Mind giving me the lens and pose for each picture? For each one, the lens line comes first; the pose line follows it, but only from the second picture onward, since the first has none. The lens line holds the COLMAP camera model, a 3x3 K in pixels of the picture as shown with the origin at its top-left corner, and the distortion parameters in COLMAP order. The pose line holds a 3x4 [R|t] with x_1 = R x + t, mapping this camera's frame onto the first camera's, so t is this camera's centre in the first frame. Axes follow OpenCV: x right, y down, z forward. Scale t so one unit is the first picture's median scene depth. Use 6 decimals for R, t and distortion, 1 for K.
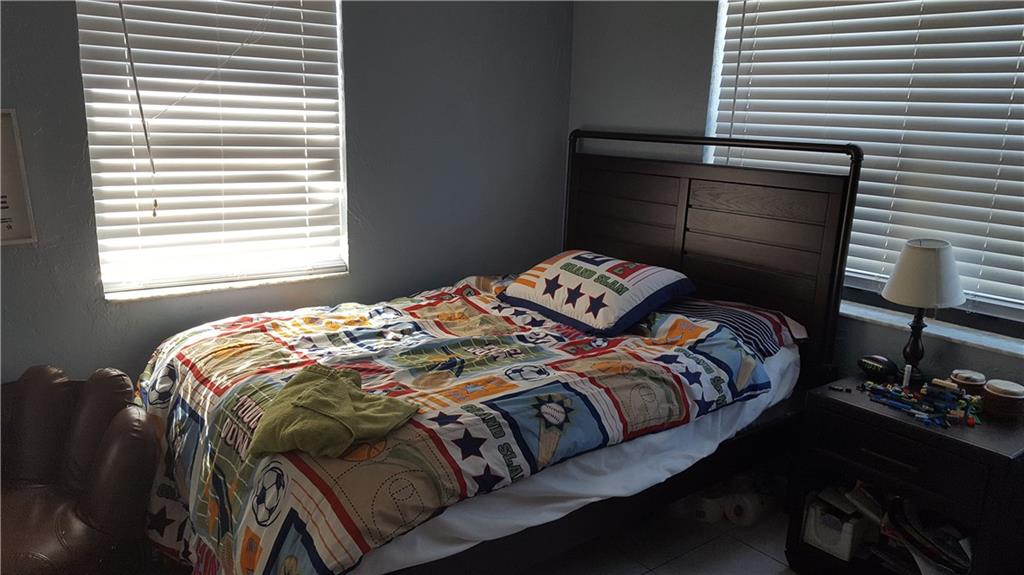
lens RADIAL K [[752.0, 0, 505.3], [0, 752.0, 297.2], [0, 0, 1]] dist [0.117171, -0.211150]
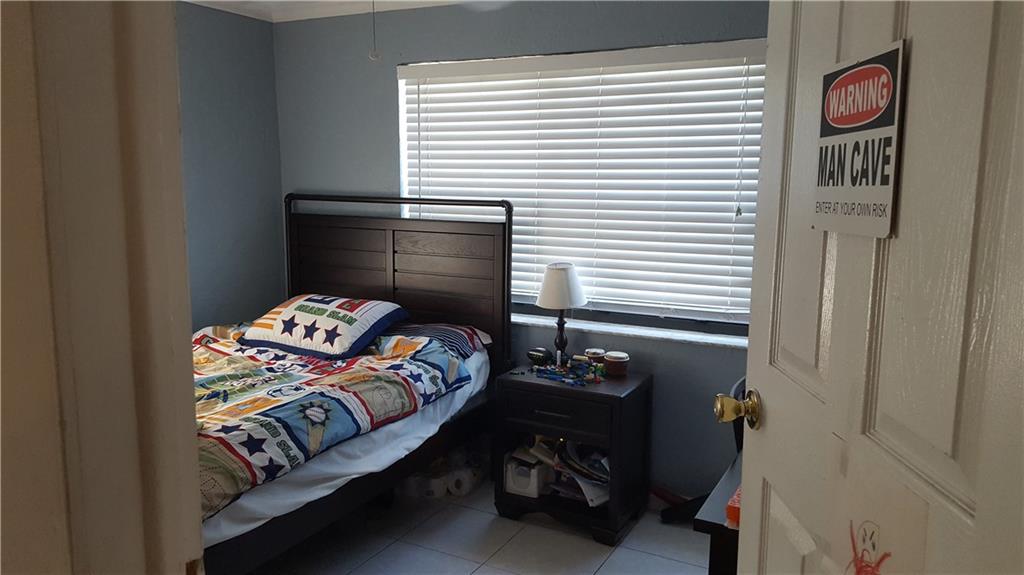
lens RADIAL K [[774.7, 0, 515.1], [0, 774.7, 315.3], [0, 0, 1]] dist [0.121663, -0.208405]
pose [[0.912168, -0.092972, 0.399132, -0.122510], [0.115916, 0.992688, -0.033678, 0.061857], [-0.393082, 0.076986, 0.916275, -0.308704]]
